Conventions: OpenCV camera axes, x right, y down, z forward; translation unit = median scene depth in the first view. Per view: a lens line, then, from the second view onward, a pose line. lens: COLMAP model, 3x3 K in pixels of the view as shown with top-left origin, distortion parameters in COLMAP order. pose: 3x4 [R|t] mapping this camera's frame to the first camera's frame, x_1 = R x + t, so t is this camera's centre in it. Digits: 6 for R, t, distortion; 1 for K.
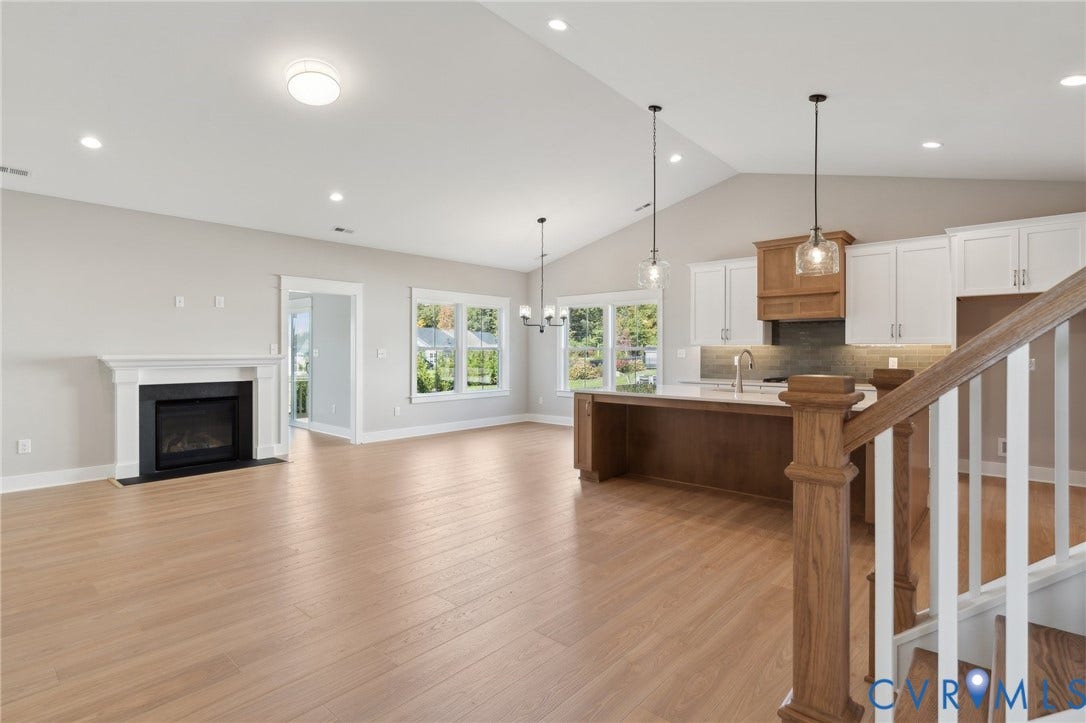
lens RADIAL K [[525.1, 0, 545.3], [0, 525.1, 354.6], [0, 0, 1]] dist [-0.000972, 0.000015]
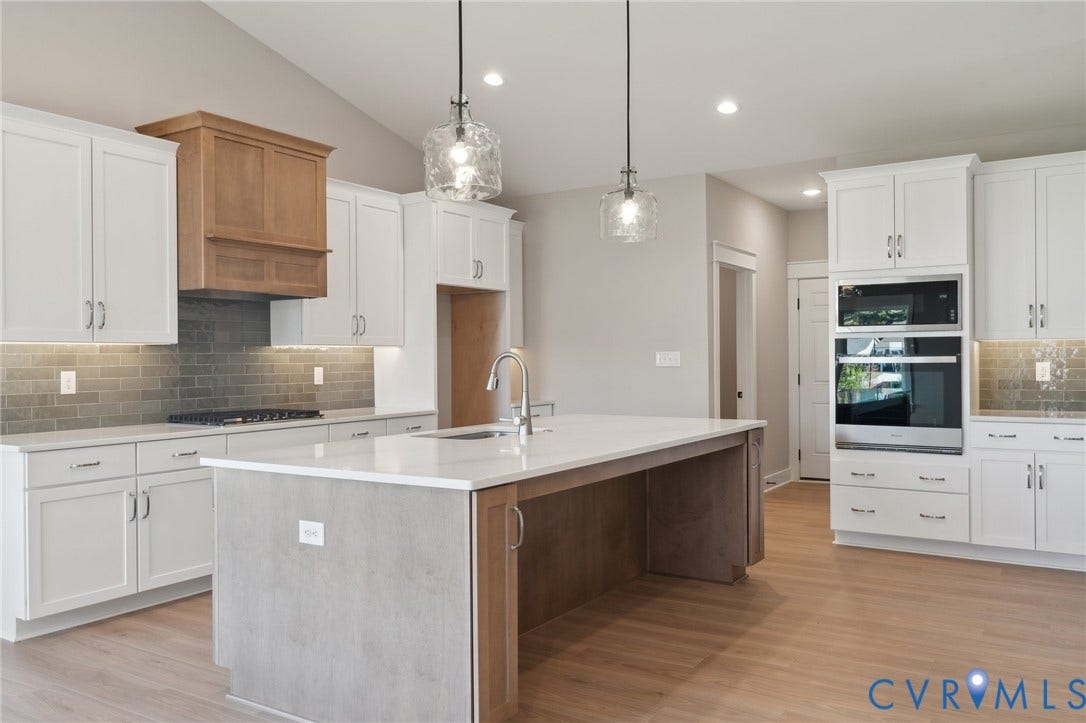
lens RADIAL K [[866.4, 0, 542.6], [0, 866.4, 356.7], [0, 0, 1]] dist [0.018849, 0.002525]
pose [[-0.131459, -0.000432, 0.991322, -0.375193], [0.009108, 0.999957, 0.001644, -0.005924], [-0.991280, 0.009245, -0.131449, 0.838585]]
